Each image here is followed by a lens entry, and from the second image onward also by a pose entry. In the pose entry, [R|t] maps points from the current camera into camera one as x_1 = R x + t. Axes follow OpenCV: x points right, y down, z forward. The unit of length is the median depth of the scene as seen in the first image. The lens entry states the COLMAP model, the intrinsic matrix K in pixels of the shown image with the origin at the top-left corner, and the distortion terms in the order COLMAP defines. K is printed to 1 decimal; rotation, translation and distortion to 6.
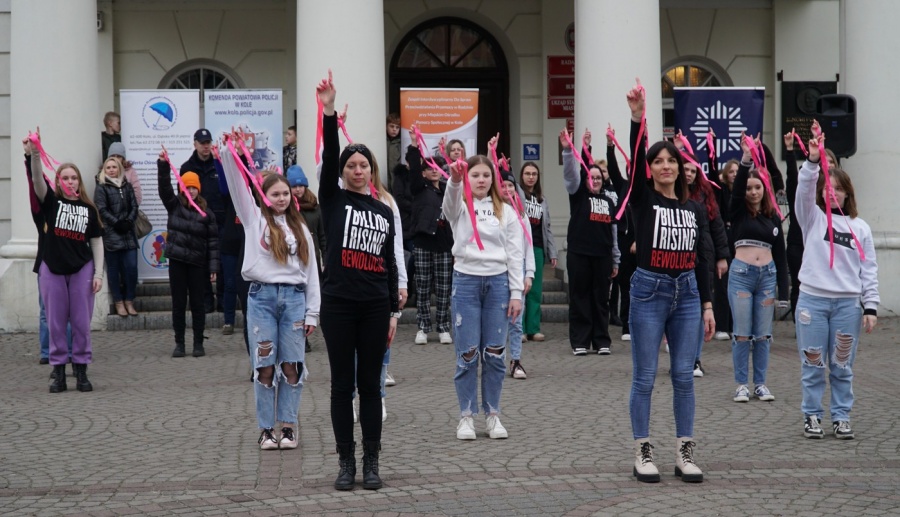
lens RADIAL K [[2551.0, 0, 450.0], [0, 2551.0, 258.5], [0, 0, 1]] dist [-0.320543, 0.611076]
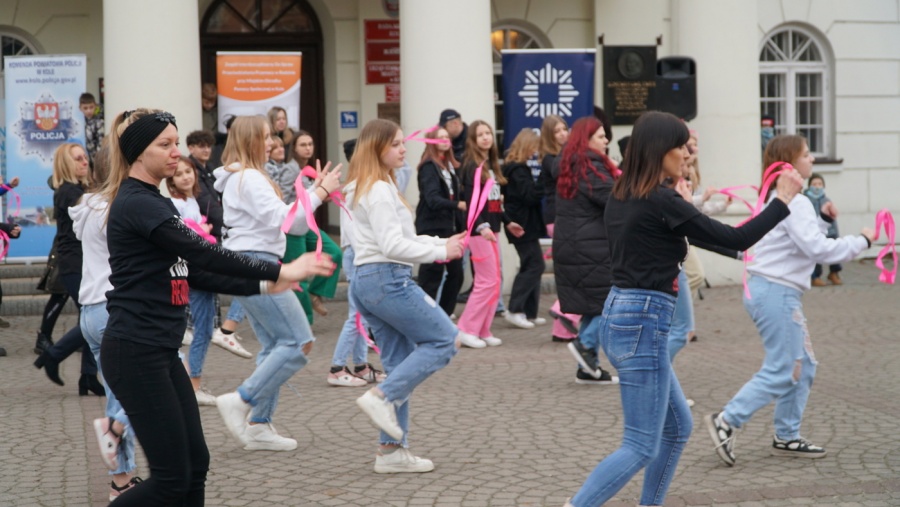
lens RADIAL K [[1703.9, 0, 450.0], [0, 1703.9, 253.5], [0, 0, 1]] dist [0.043416, -2.324302]
pose [[0.986113, -0.021197, 0.164719, -0.037927], [0.015761, 0.999289, 0.034238, -0.012765], [-0.165327, -0.031166, 0.985746, 0.357644]]
